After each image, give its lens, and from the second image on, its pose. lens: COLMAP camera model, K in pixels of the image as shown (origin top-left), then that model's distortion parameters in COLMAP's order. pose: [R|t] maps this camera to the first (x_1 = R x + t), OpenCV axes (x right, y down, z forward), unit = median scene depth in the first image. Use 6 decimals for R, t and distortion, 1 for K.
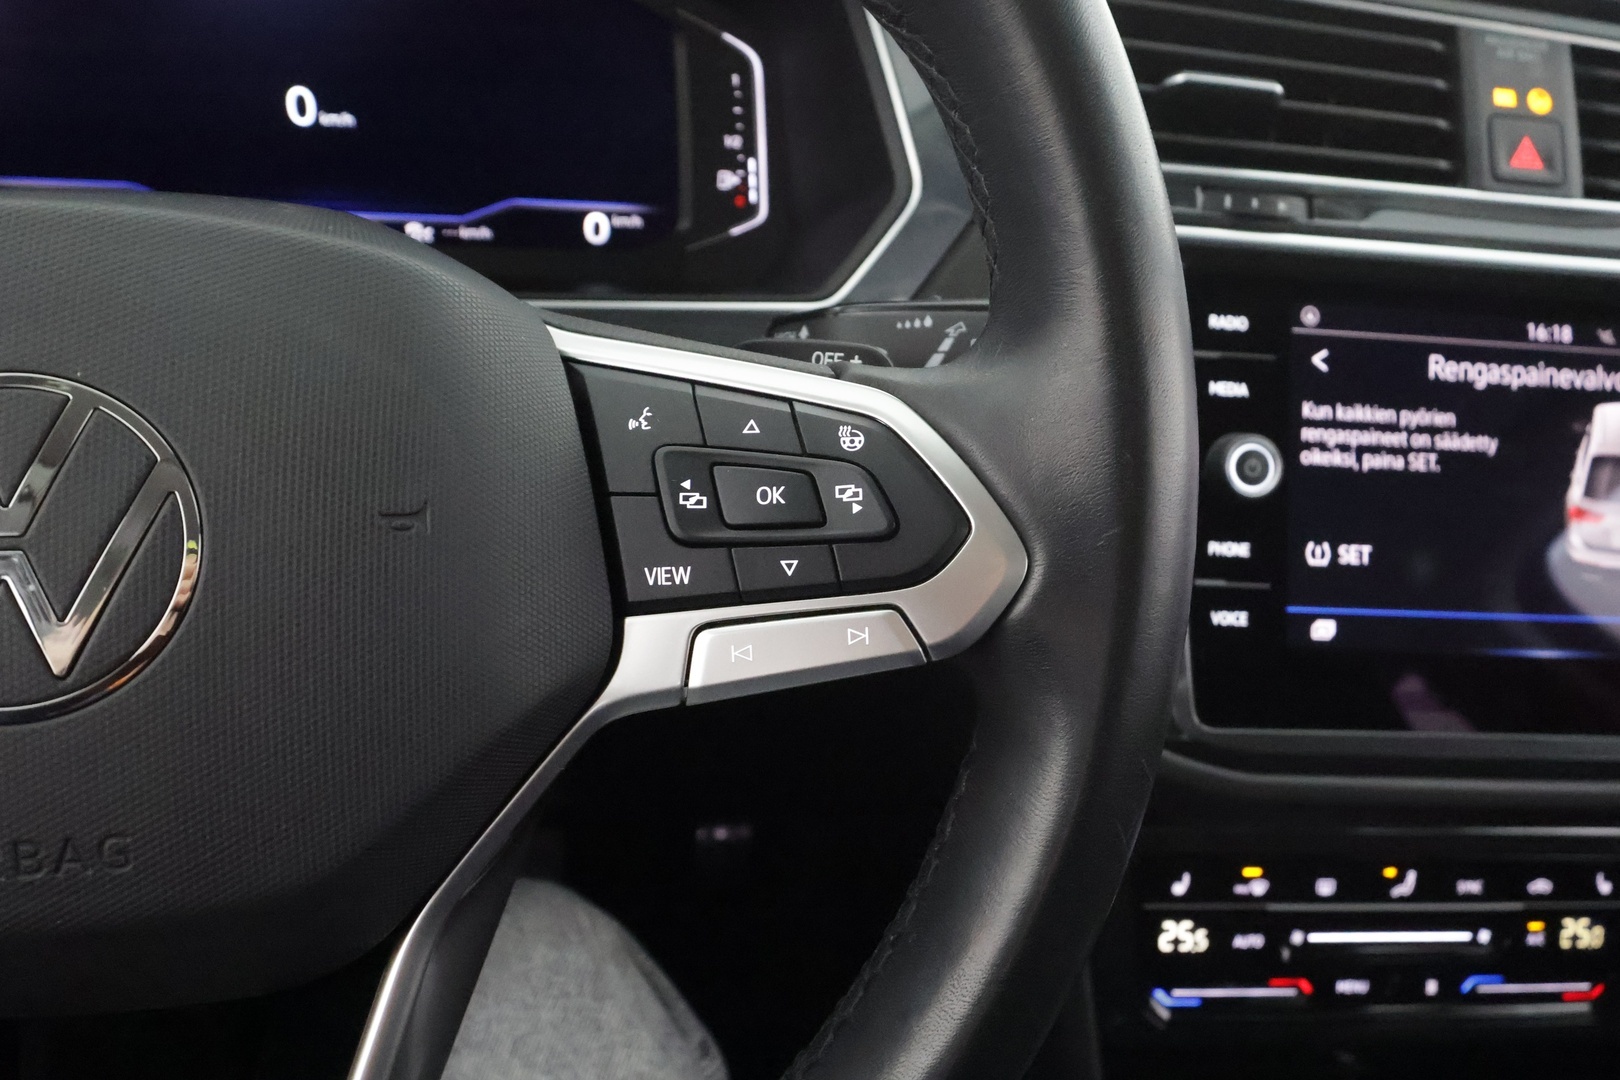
lens RADIAL K [[1159.5, 0, 824.8], [0, 1159.5, 547.6], [0, 0, 1]] dist [0.010752, -0.004405]
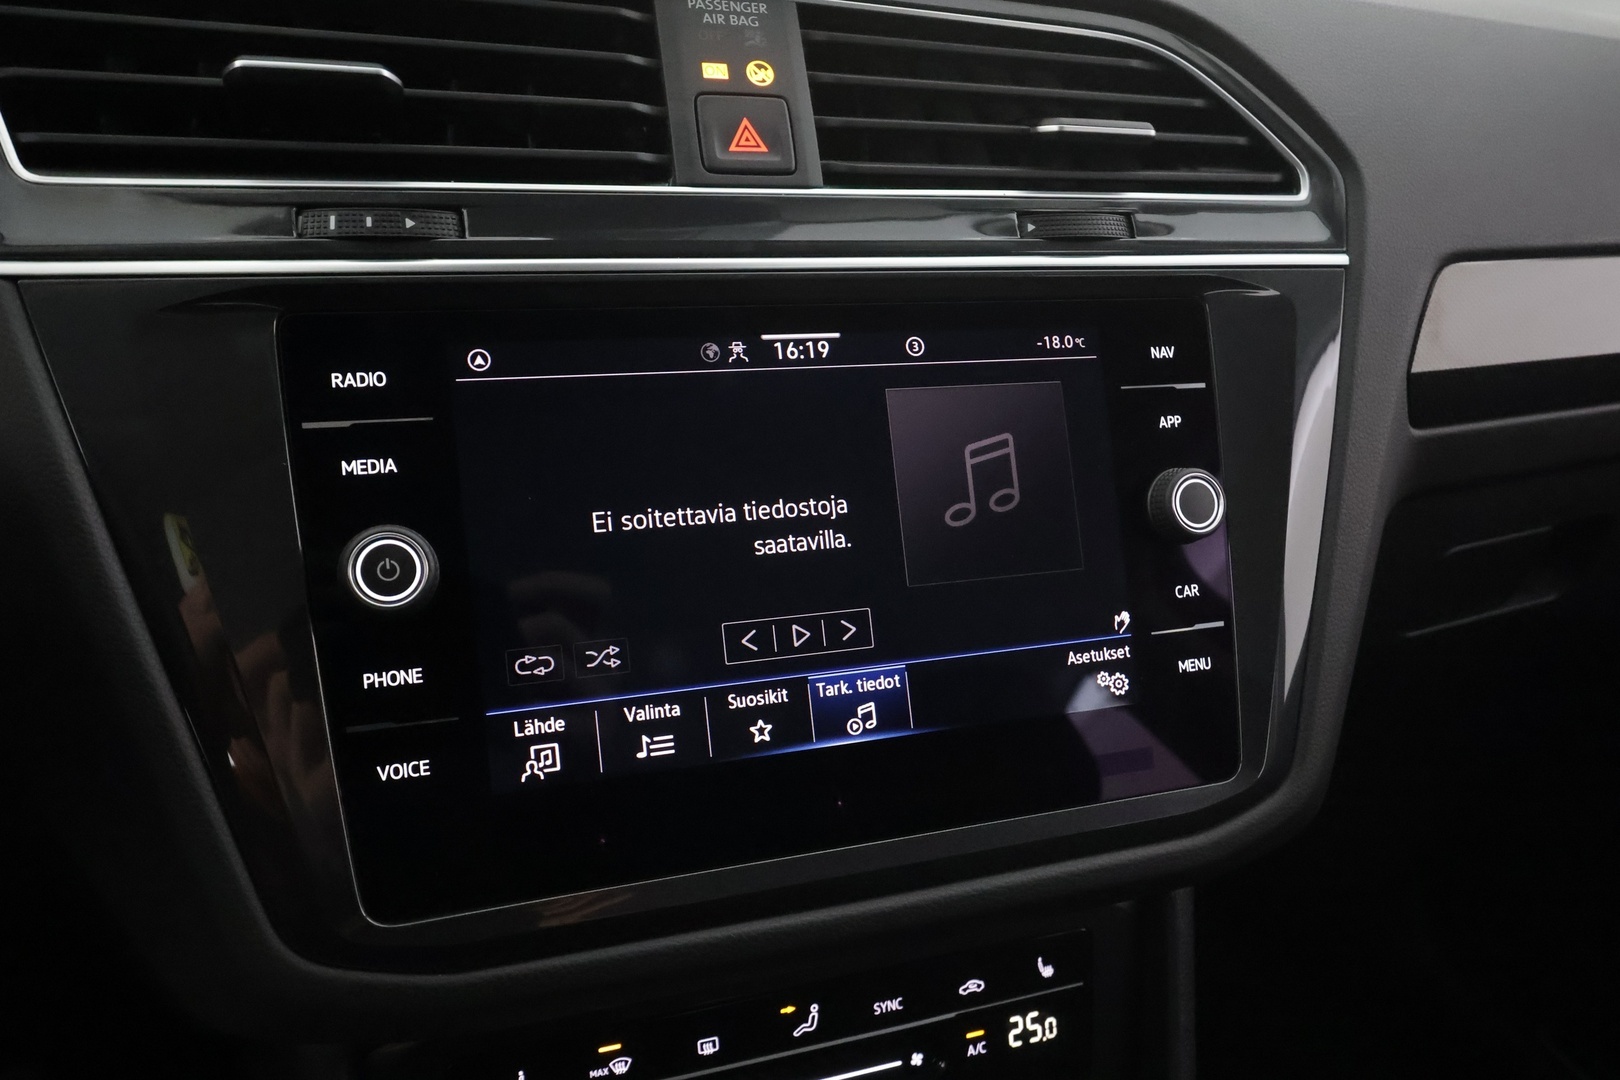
lens RADIAL K [[1159.5, 0, 812.5], [0, 1159.5, 549.1], [0, 0, 1]] dist [0.010752, -0.004405]
pose [[0.976223, -0.129261, 0.174013, 0.468368], [0.135069, 0.990594, -0.021906, -0.027252], [-0.169545, 0.044889, 0.984500, 0.201633]]
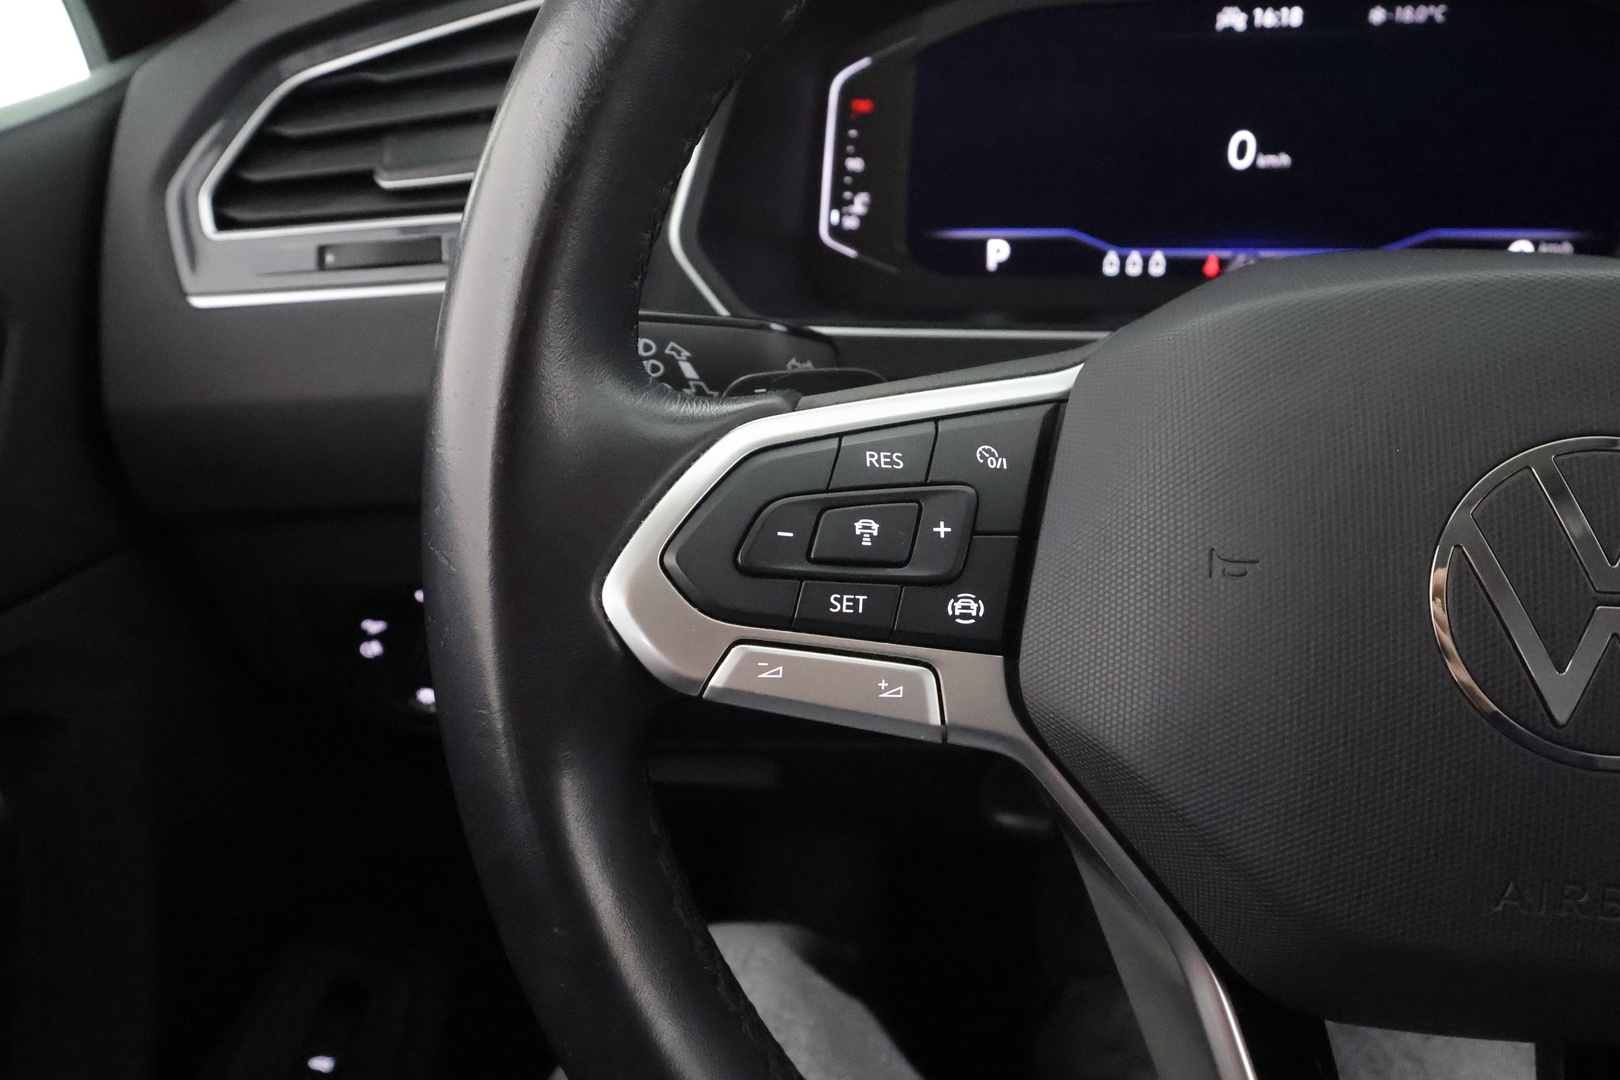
lens RADIAL K [[1159.5, 0, 810.5], [0, 1159.5, 538.2], [0, 0, 1]] dist [0.010752, -0.004405]
pose [[0.935443, 0.054571, -0.349239, -0.452770], [-0.057002, 0.998369, 0.003320, -0.017586], [0.348850, 0.016801, 0.937028, -0.101904]]
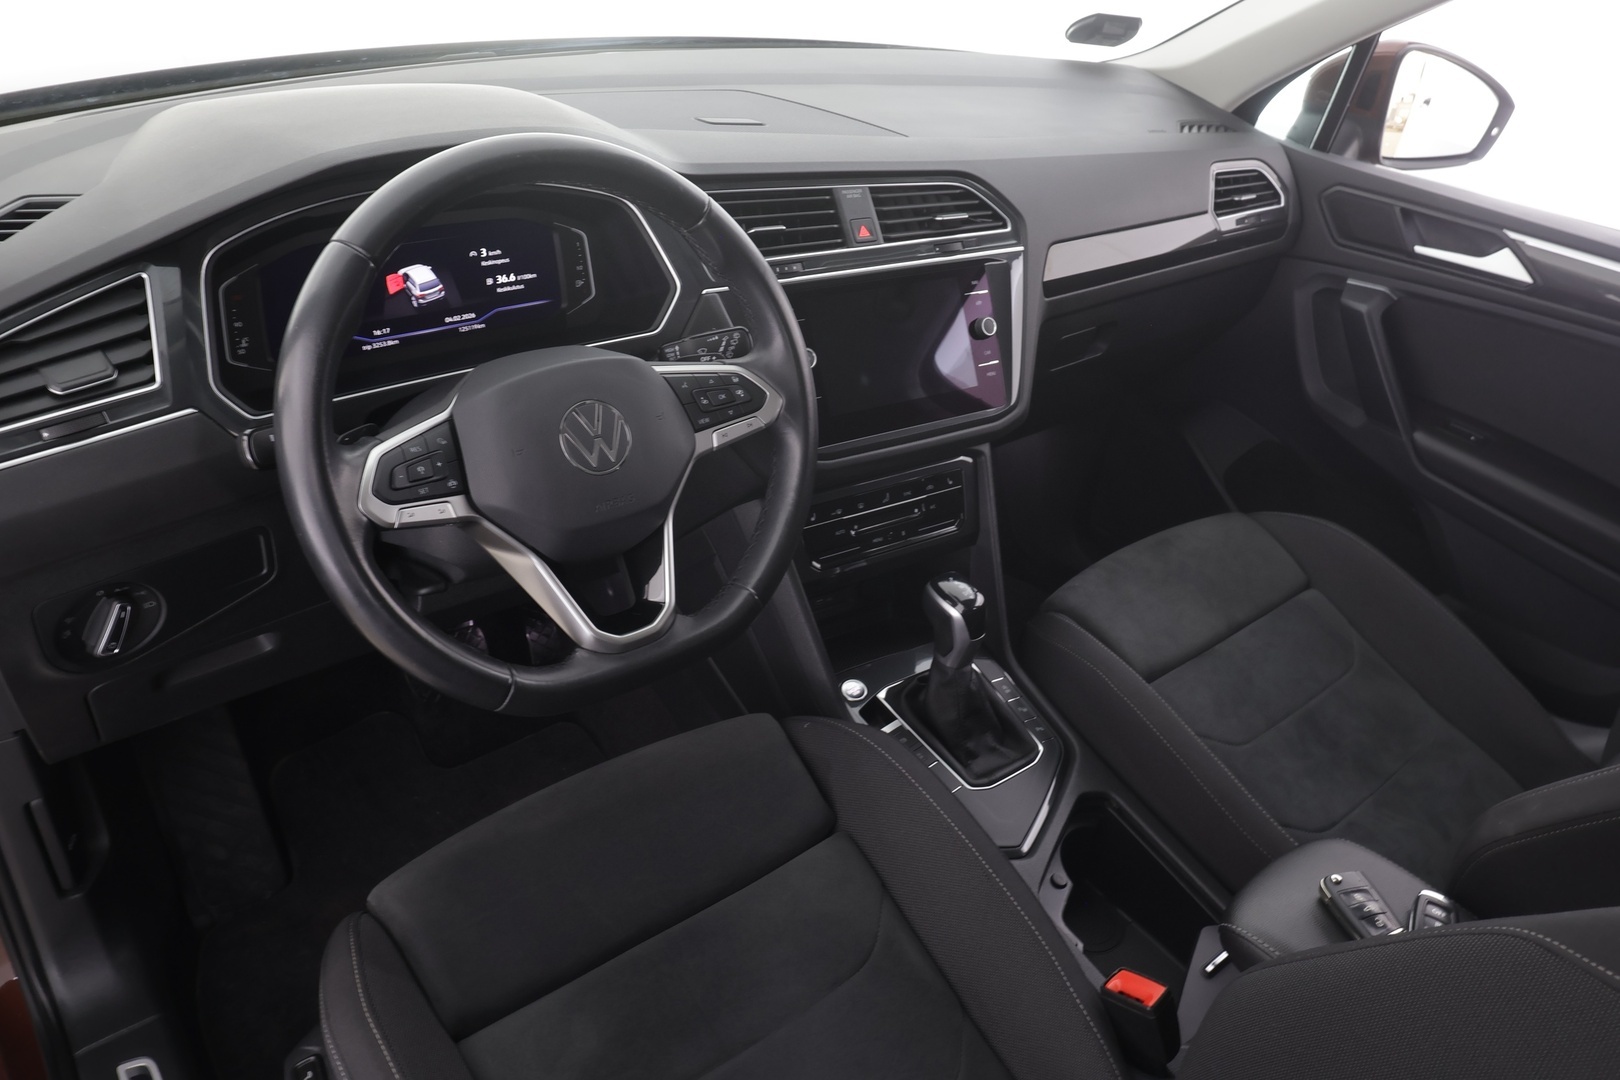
lens RADIAL K [[1159.5, 0, 813.7], [0, 1159.5, 543.1], [0, 0, 1]] dist [0.010752, -0.004405]
pose [[0.886556, -0.265099, 0.379132, -0.804317], [0.229028, 0.963561, 0.138192, -0.020600], [-0.401952, -0.035683, 0.914965, -1.610586]]
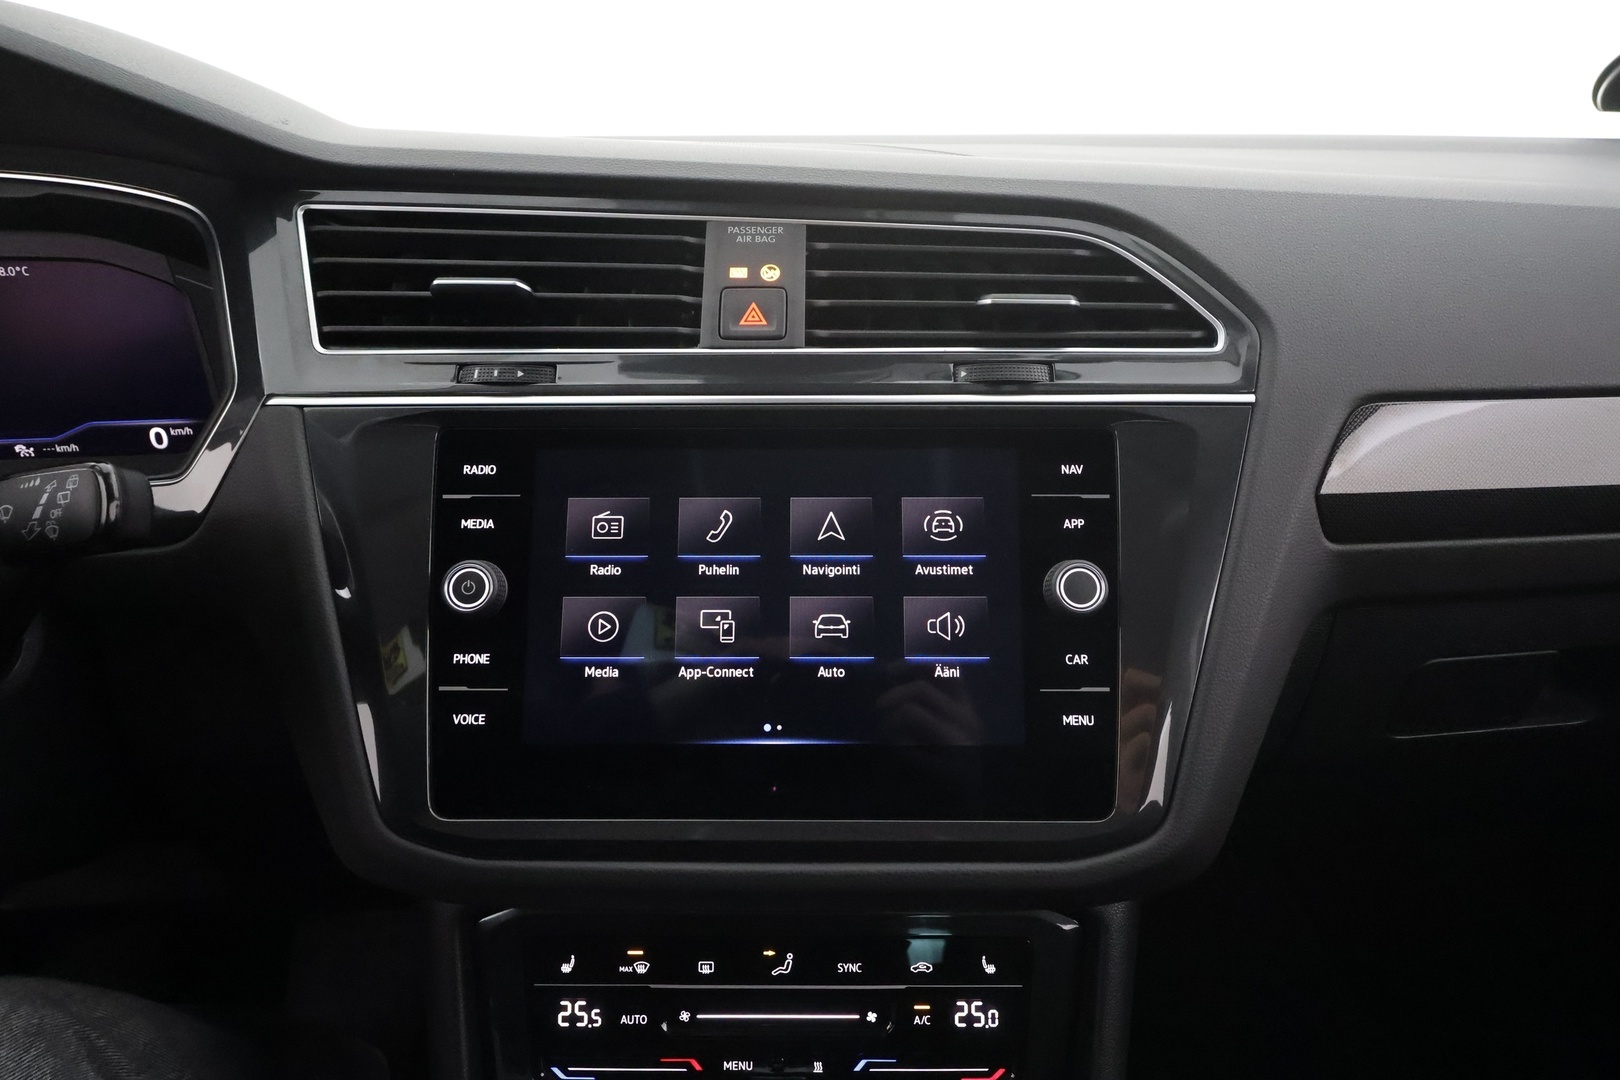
lens RADIAL K [[892.0, 0, 817.4], [0, 892.0, 548.2], [0, 0, 1]] dist [0.001802, 0.001690]
pose [[0.988080, -0.060976, -0.141348, 0.783057], [0.038587, 0.986996, -0.156044, 0.042306], [0.149025, 0.148730, 0.977584, 0.152248]]
